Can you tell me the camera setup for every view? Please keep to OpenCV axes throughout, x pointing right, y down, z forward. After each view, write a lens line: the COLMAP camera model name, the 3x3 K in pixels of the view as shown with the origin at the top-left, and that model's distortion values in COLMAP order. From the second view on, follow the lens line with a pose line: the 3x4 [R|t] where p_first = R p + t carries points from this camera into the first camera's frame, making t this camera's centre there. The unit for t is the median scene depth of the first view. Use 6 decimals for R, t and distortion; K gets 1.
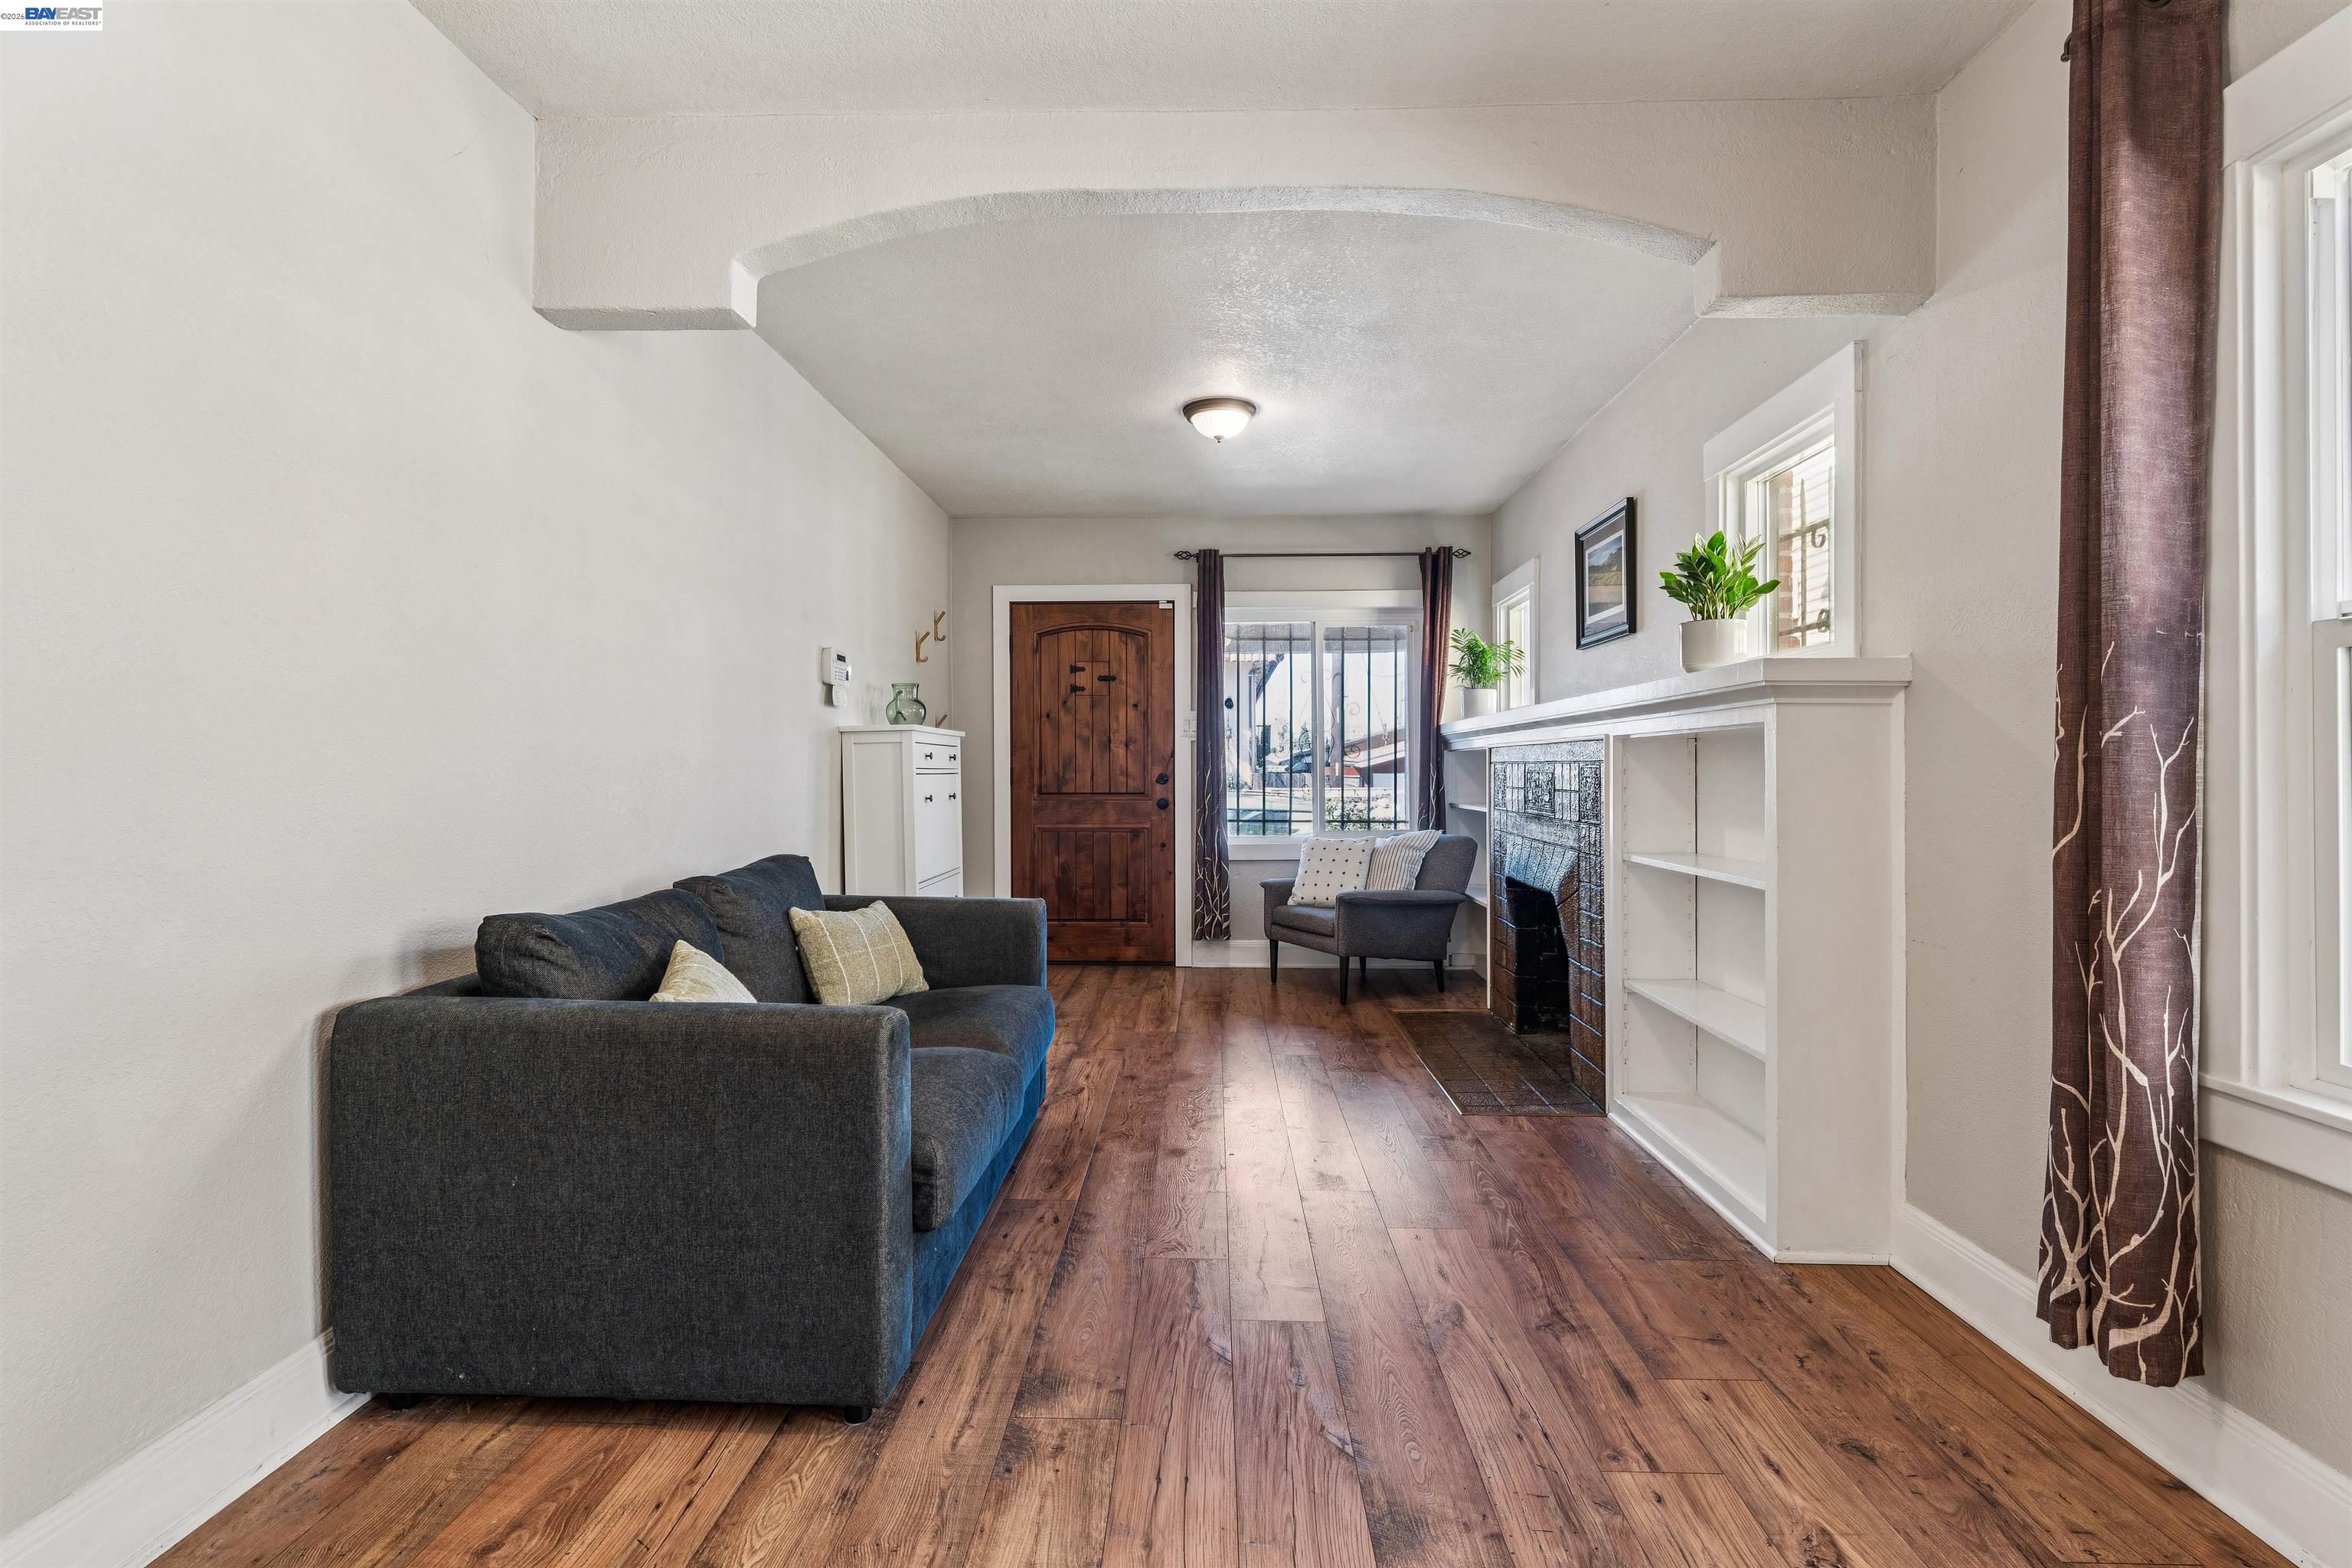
lens RADIAL K [[1103.4, 0, 1172.2], [0, 1103.4, 767.7], [0, 0, 1]] dist [-0.000433, -0.000514]
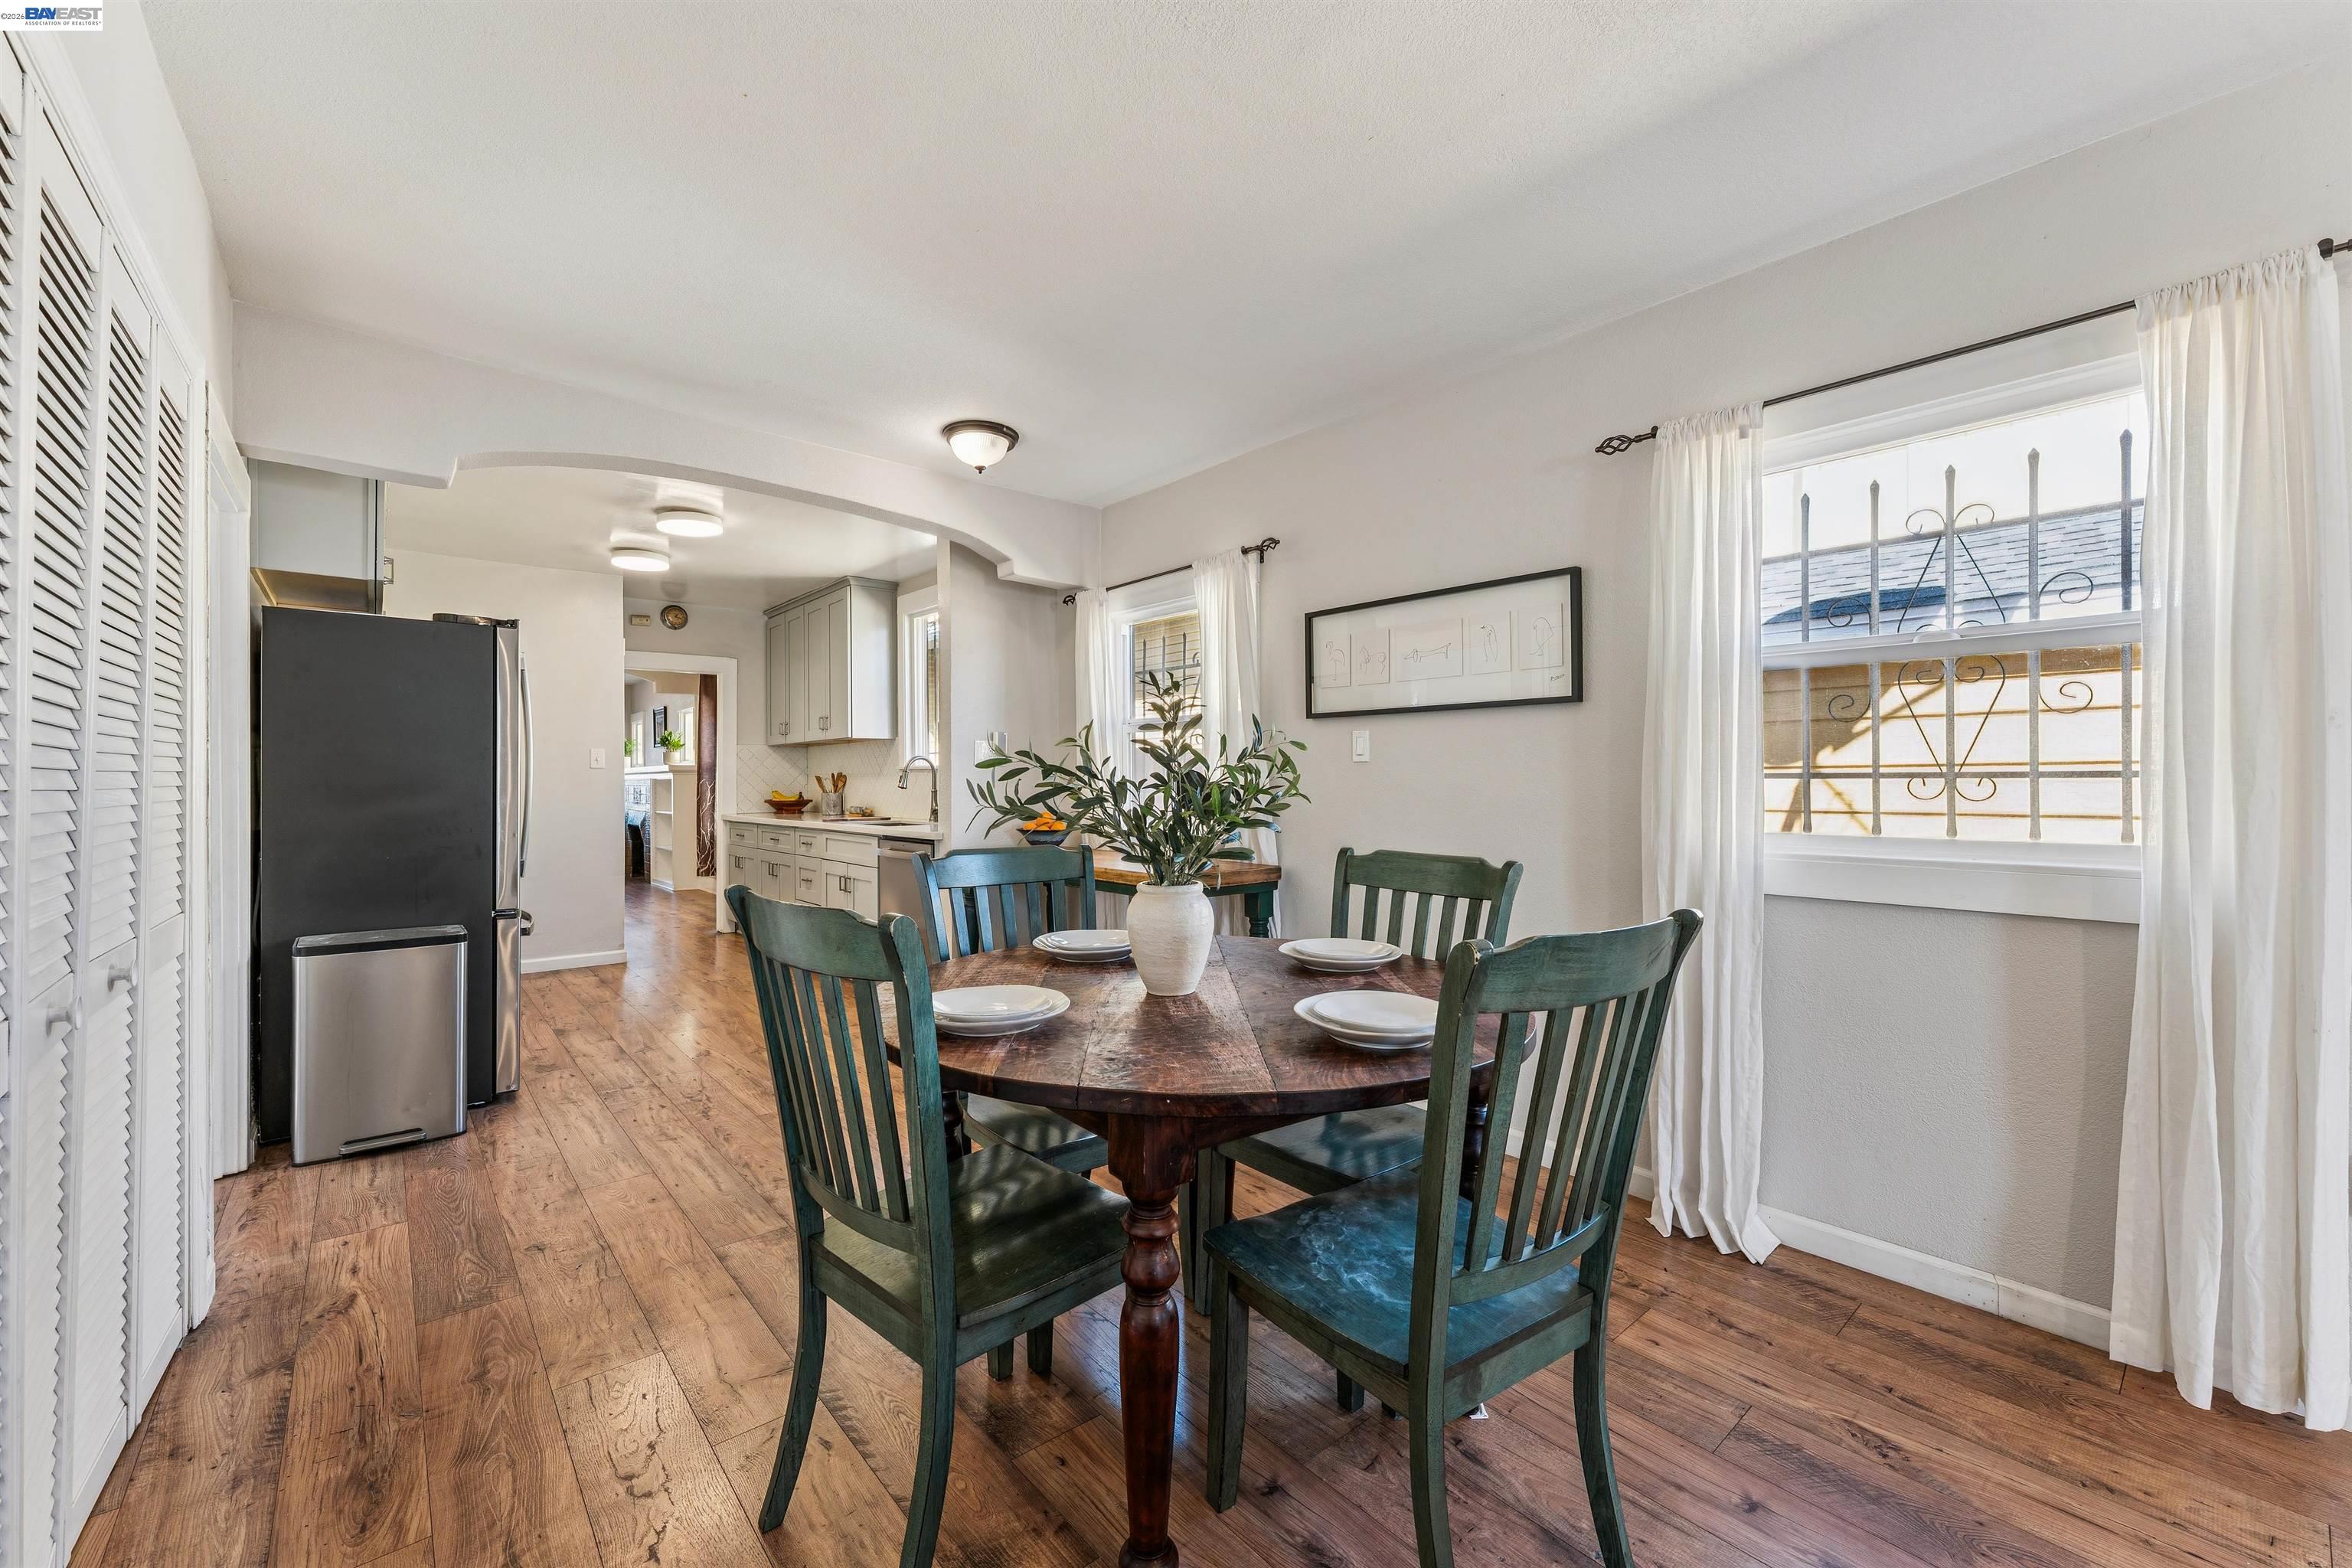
lens RADIAL K [[929.6, 0, 1175.5], [0, 929.6, 779.0], [0, 0, 1]] dist [-0.000266, -0.000245]
pose [[0.730478, -0.001347, 0.682934, -0.265401], [0.004100, 0.999989, -0.002414, -0.008085], [-0.682923, 0.004564, 0.730476, -1.486295]]
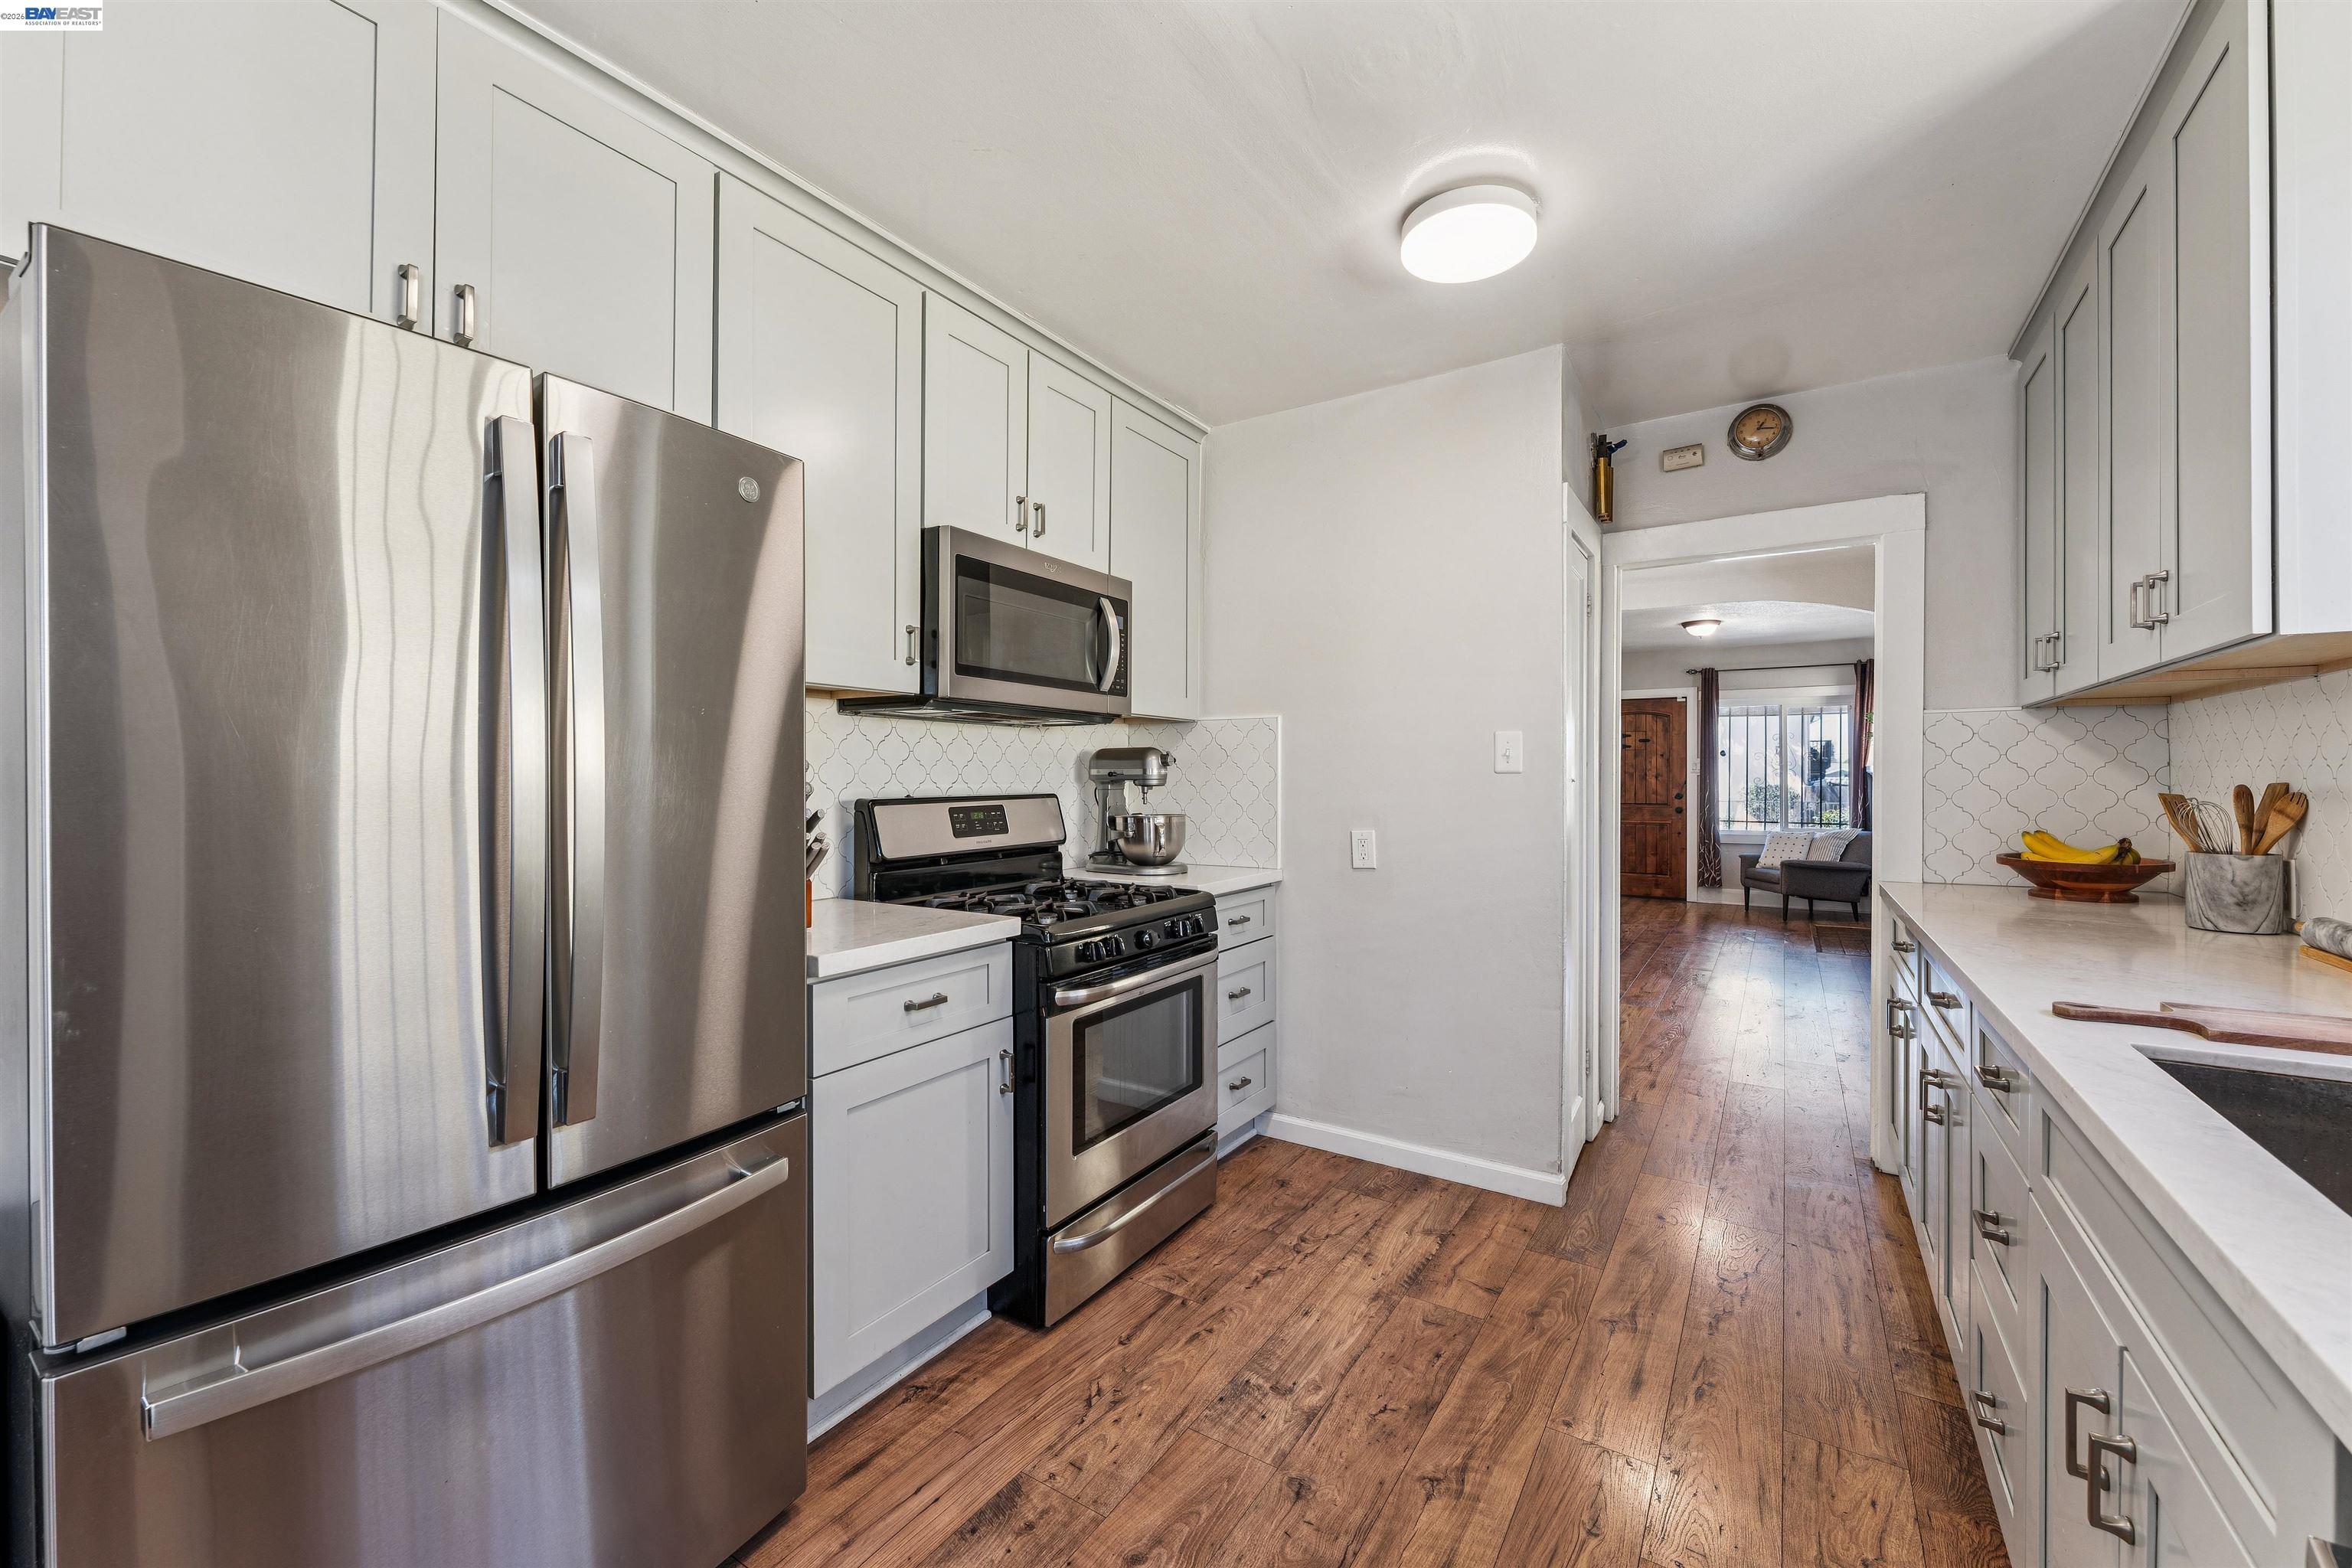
lens RADIAL K [[939.5, 0, 1172.4], [0, 939.5, 773.2], [0, 0, 1]] dist [-0.000862, -0.000843]
pose [[0.858402, 0.001983, -0.512973, 0.073895], [-0.003635, 0.999991, -0.002217, -0.022949], [0.512964, 0.003768, 0.858402, -0.799732]]
